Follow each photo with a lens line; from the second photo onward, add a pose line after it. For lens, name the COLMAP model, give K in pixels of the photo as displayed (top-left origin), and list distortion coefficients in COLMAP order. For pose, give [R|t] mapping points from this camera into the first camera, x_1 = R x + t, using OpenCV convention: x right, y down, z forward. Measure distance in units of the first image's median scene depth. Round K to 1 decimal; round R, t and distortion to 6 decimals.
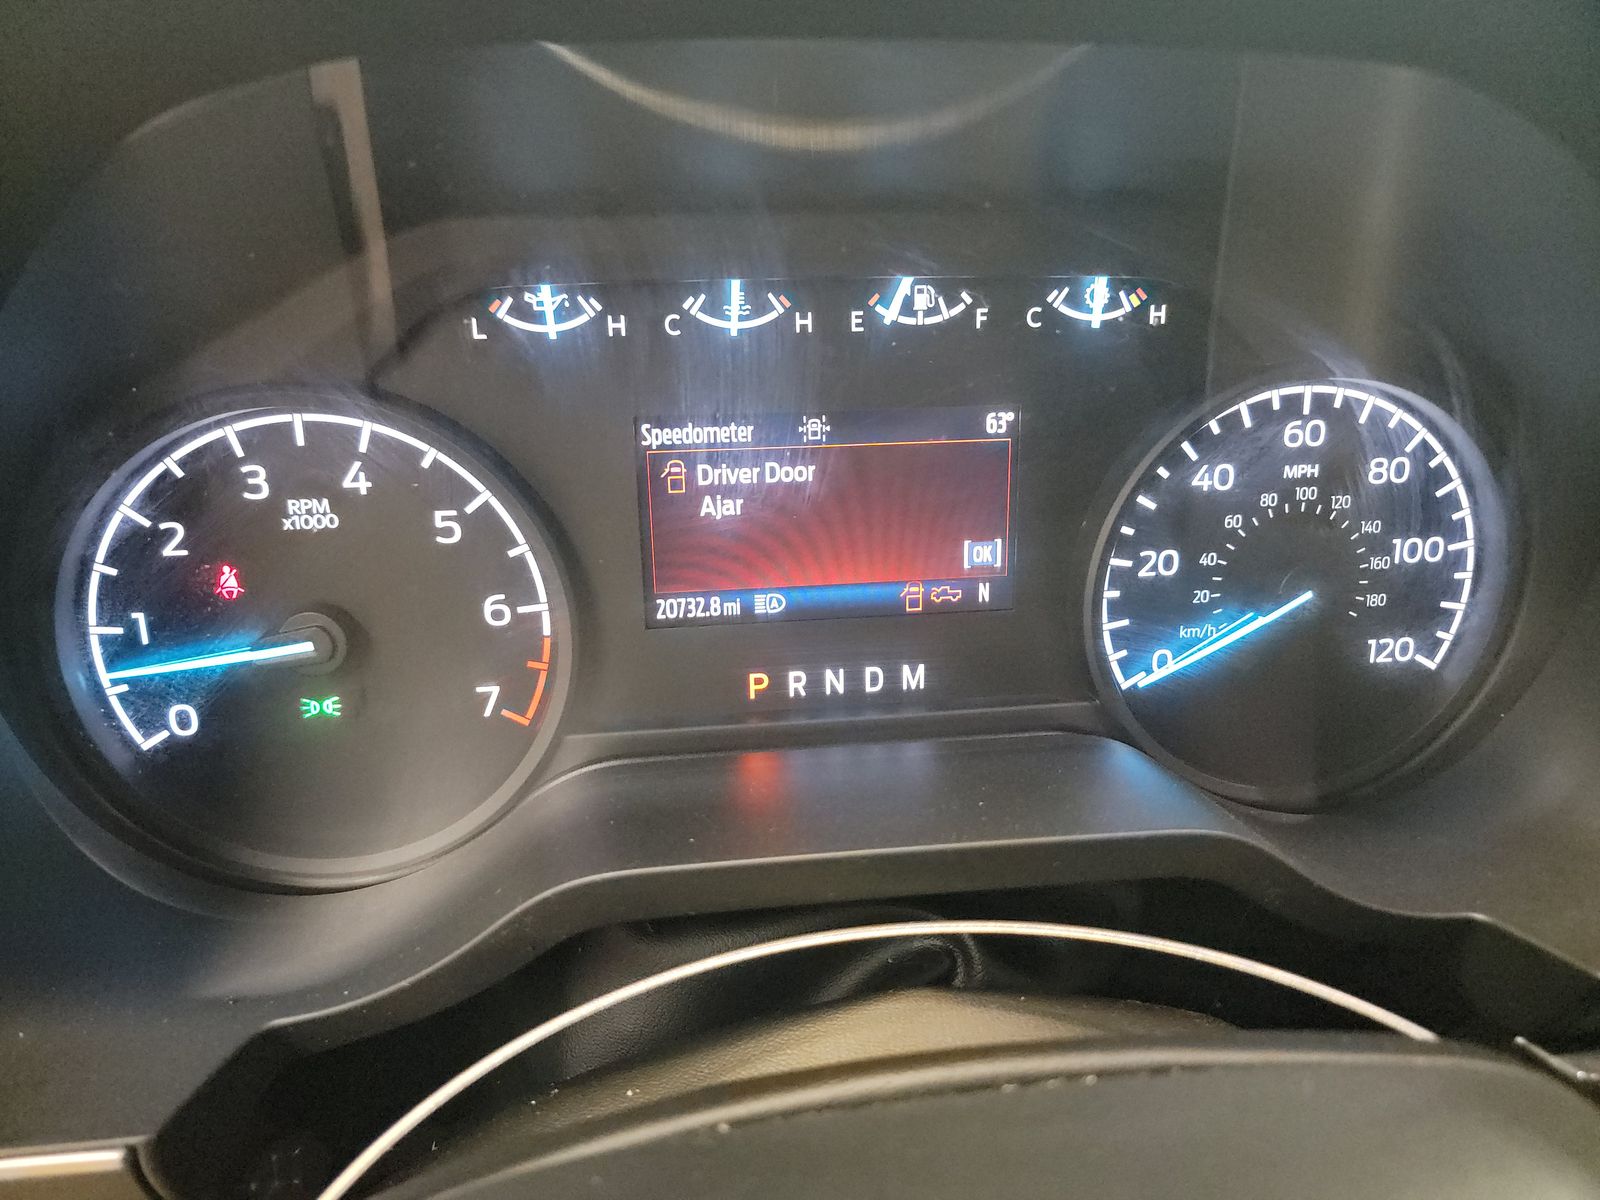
lens RADIAL K [[1067.0, 0, 799.6], [0, 1067.0, 580.1], [0, 0, 1]] dist [0.008324, -0.000148]
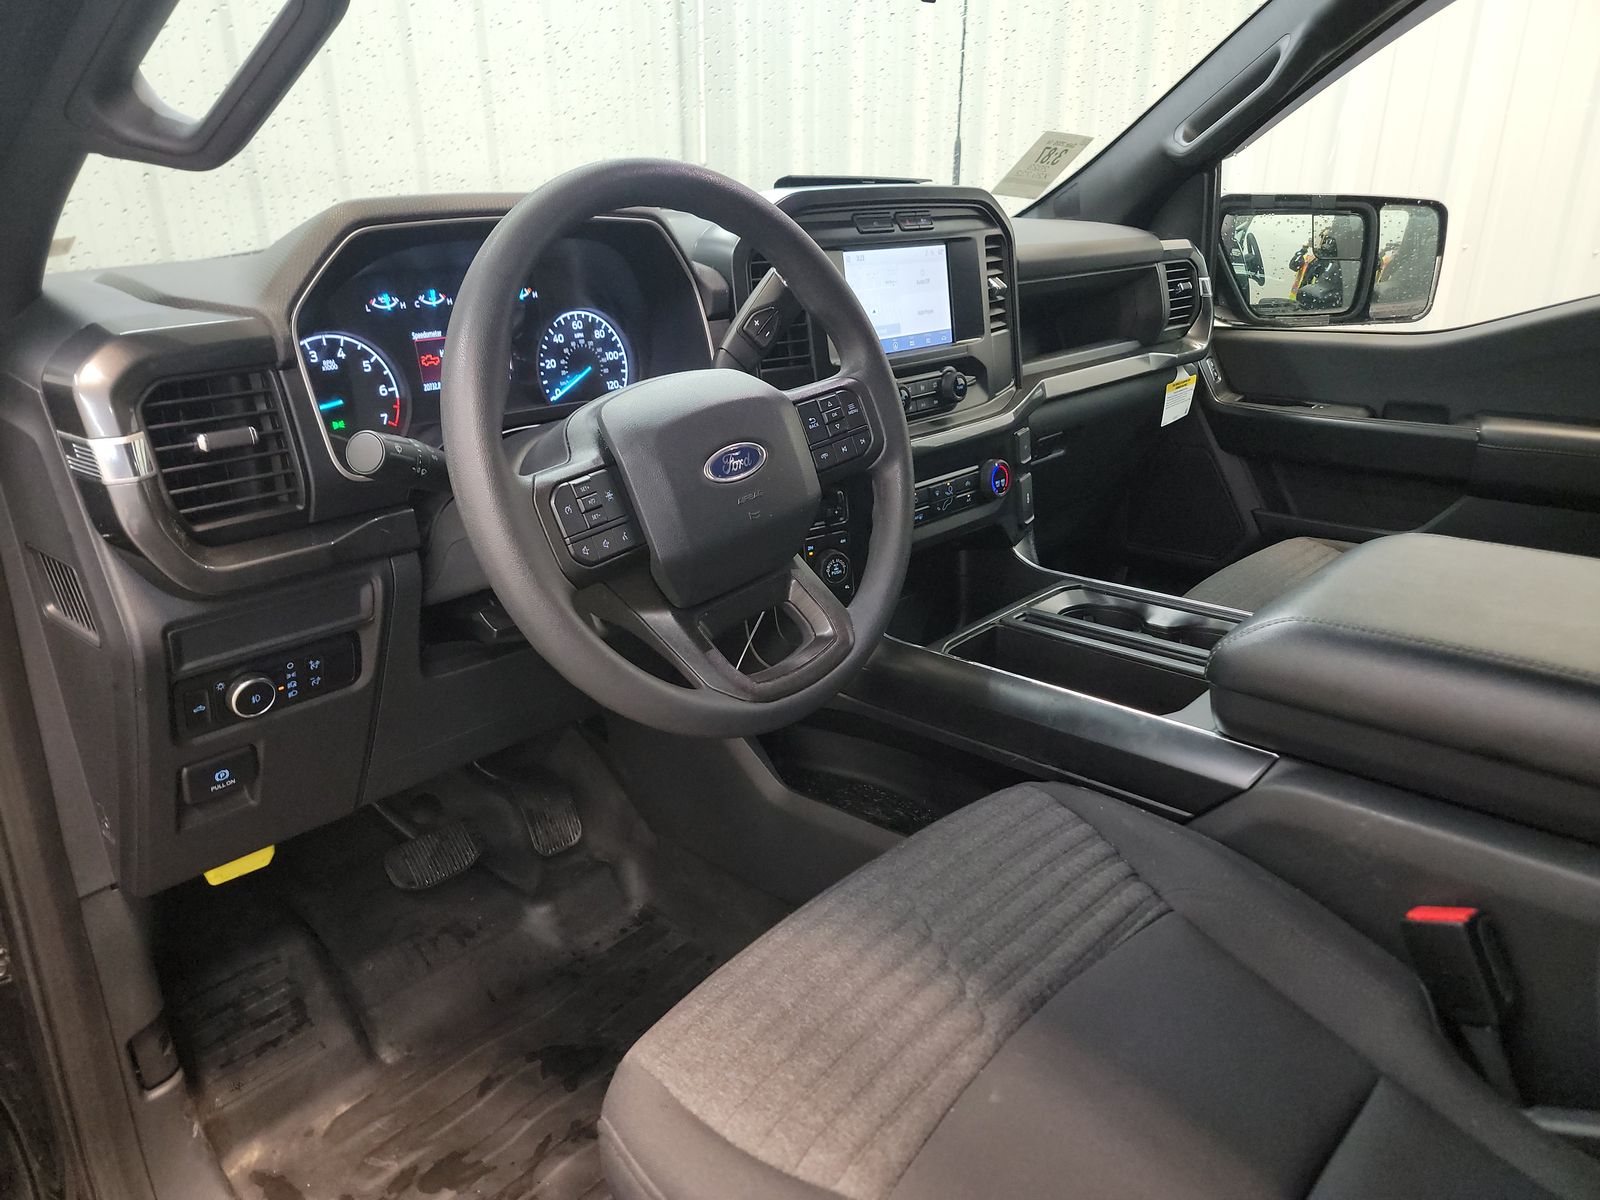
lens RADIAL K [[1107.3, 0, 805.0], [0, 1107.3, 606.2], [0, 0, 1]] dist [0.058018, -0.076945]
pose [[0.757731, -0.231349, 0.610182, -1.607402], [0.240611, 0.968215, 0.068303, 0.780852], [-0.606589, 0.095061, 0.789312, -2.589897]]
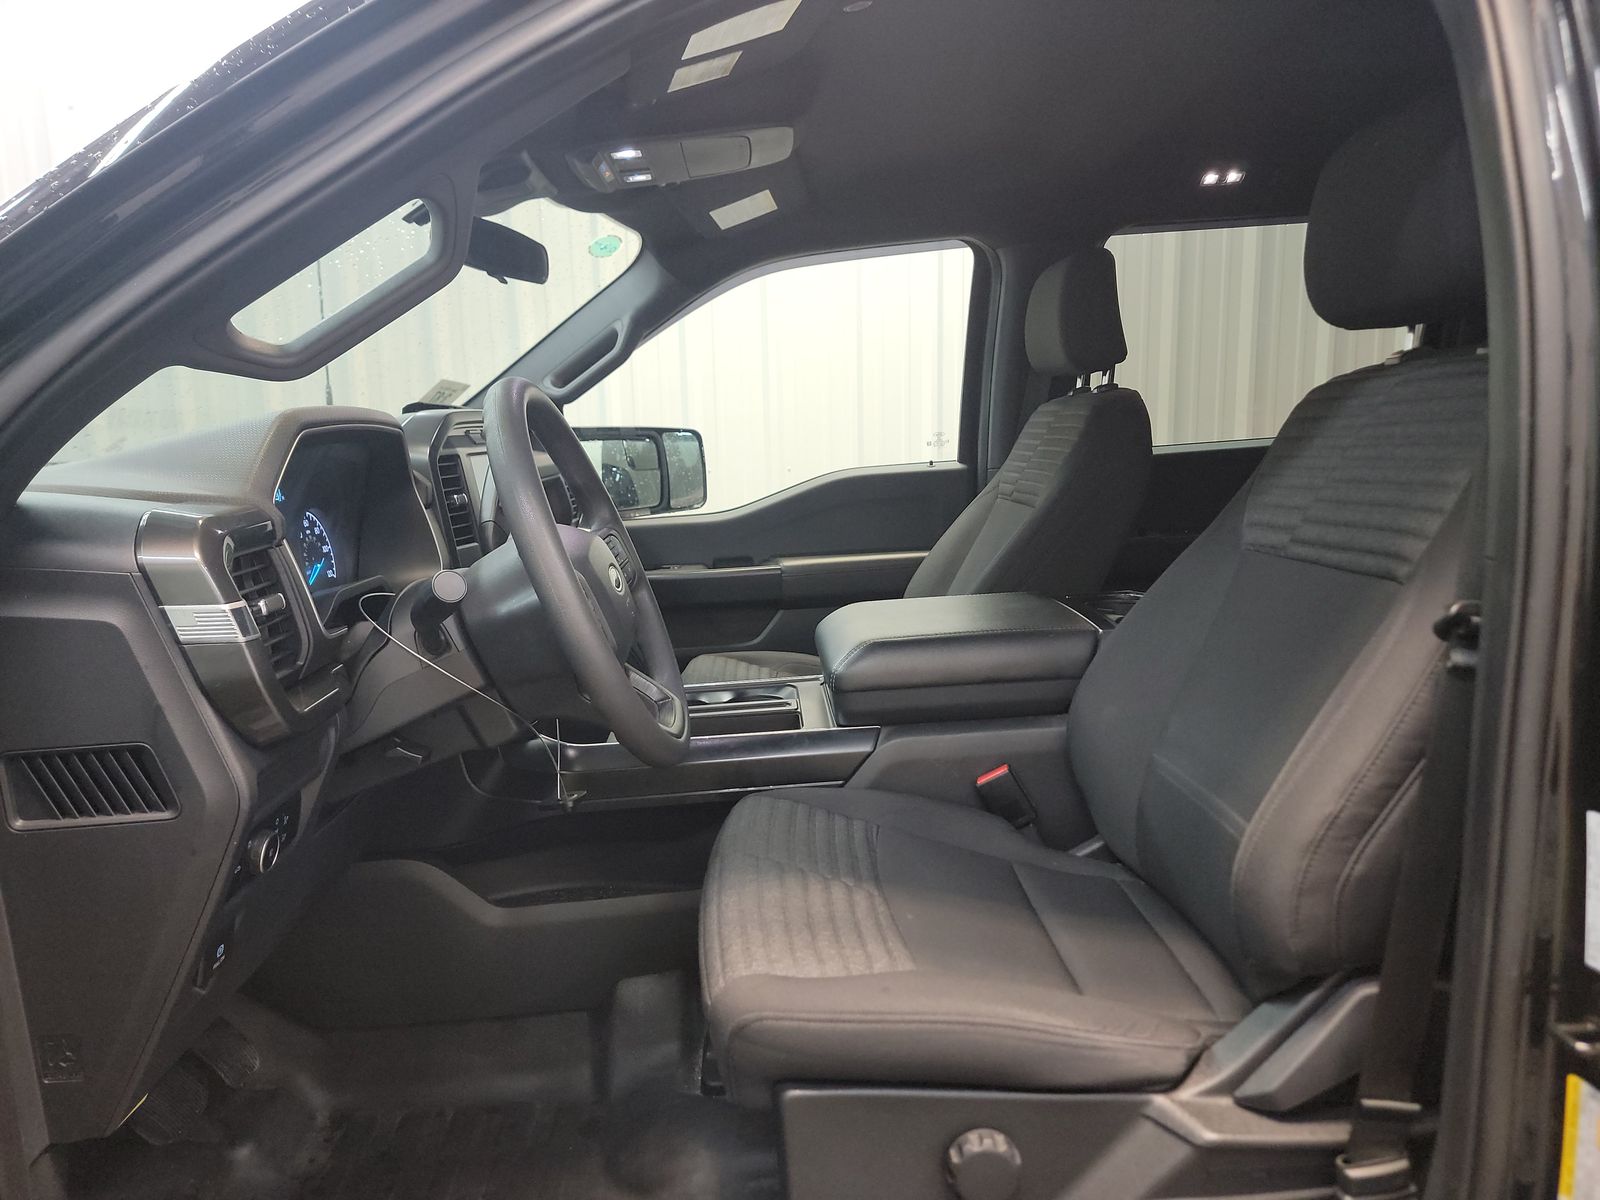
lens RADIAL K [[1107.3, 0, 805.0], [0, 1107.3, 606.2], [0, 0, 1]] dist [0.058018, -0.076945]
pose [[0.059862, -0.157760, 0.985661, -4.008689], [0.391944, 0.911845, 0.122142, 0.410046], [-0.918039, 0.379013, 0.116418, -1.257640]]
